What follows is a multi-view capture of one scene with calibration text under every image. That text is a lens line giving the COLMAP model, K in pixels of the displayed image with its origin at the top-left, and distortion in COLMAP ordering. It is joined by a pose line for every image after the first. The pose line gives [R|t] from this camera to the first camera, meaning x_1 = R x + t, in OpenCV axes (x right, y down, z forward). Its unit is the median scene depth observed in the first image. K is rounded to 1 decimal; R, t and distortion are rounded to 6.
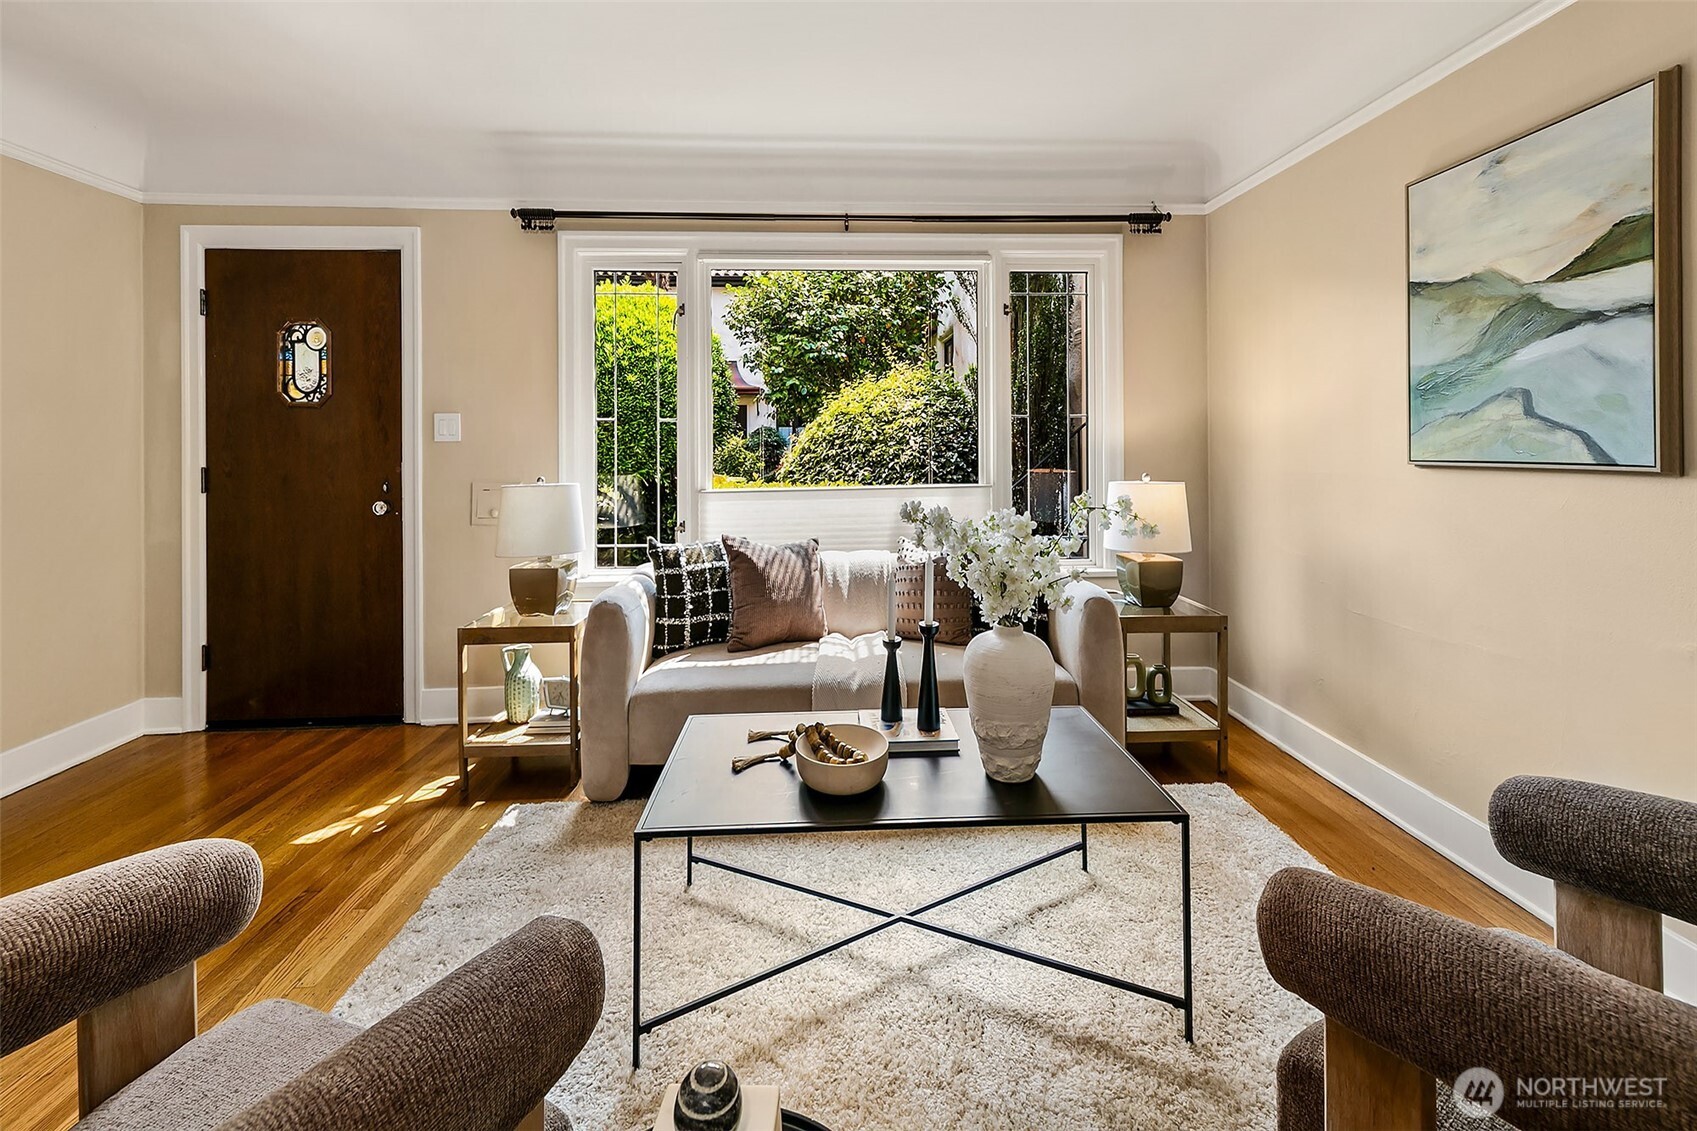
lens RADIAL K [[702.2, 0, 847.4], [0, 702.2, 490.6], [0, 0, 1]] dist [0.001975, 0.000199]
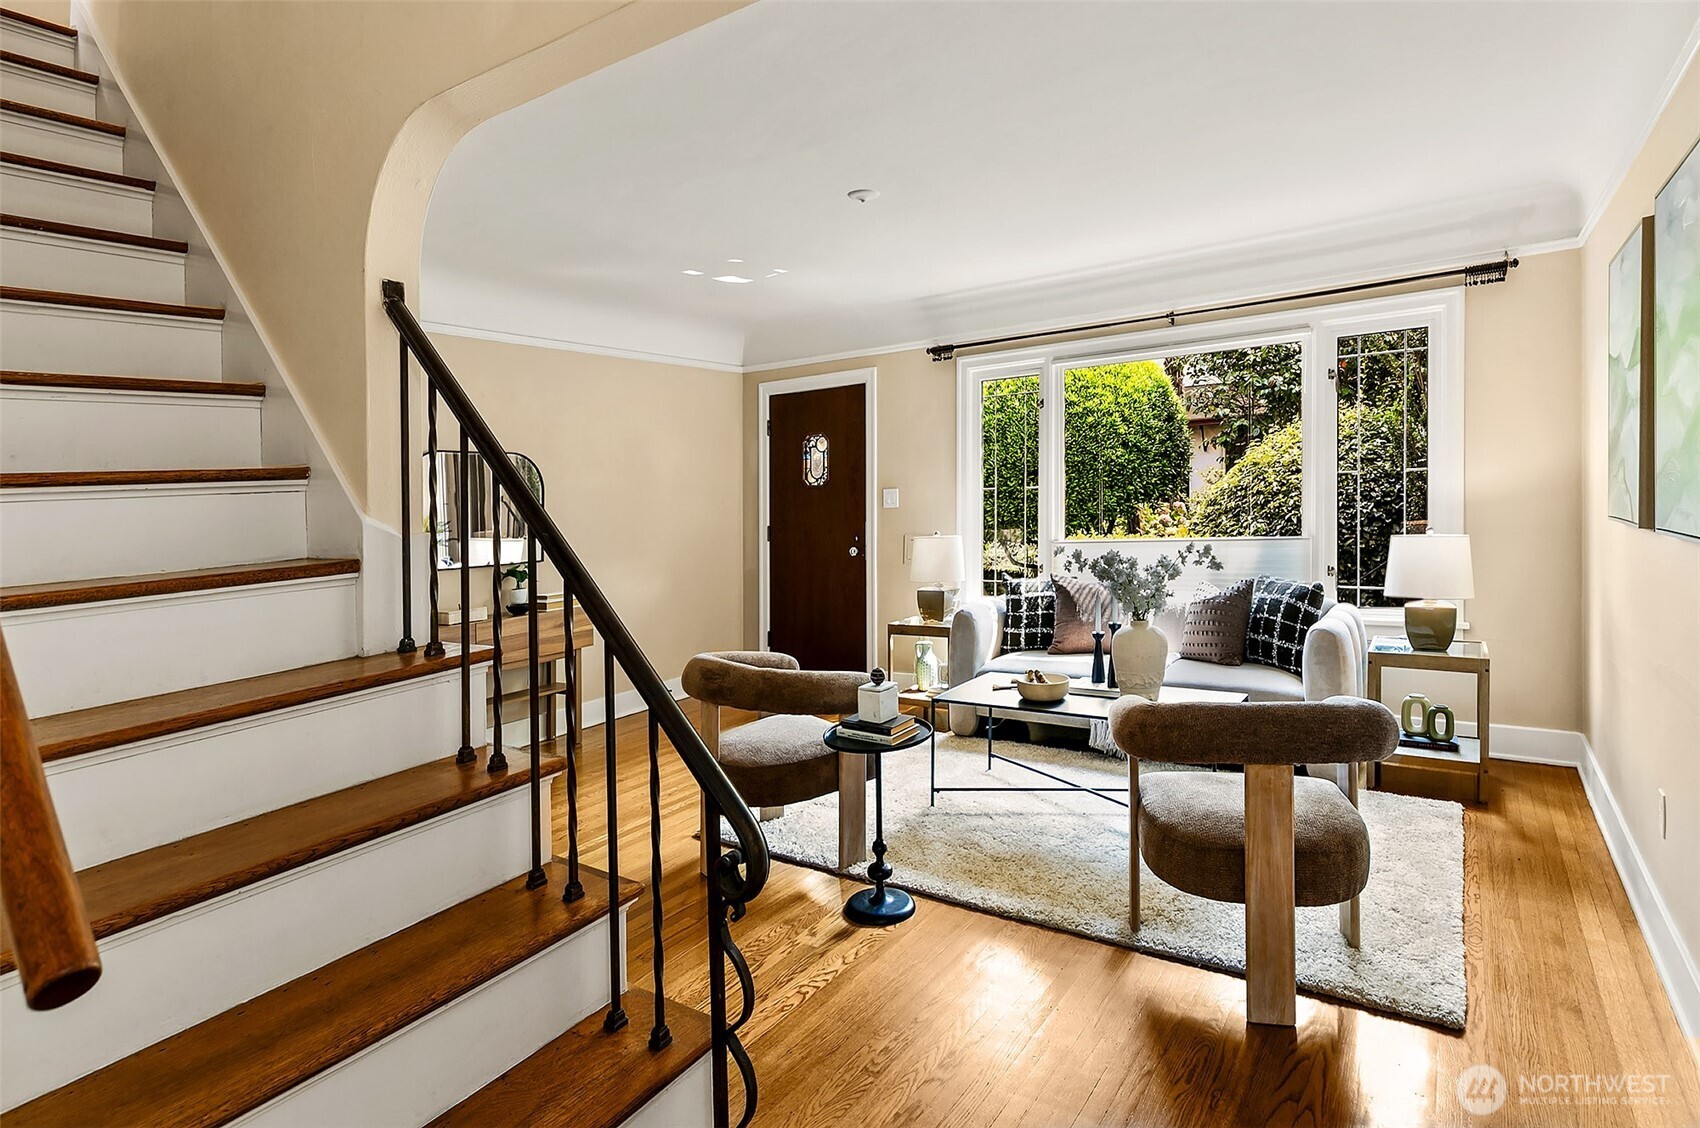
lens RADIAL K [[861.7, 0, 850.0], [0, 861.7, 564.0], [0, 0, 1]] dist [-0.000524, -0.000092]
pose [[0.812030, 0.020010, -0.583272, 0.479040], [-0.005752, 0.999638, 0.026286, 0.002884], [0.583587, -0.017991, 0.811851, -0.600998]]
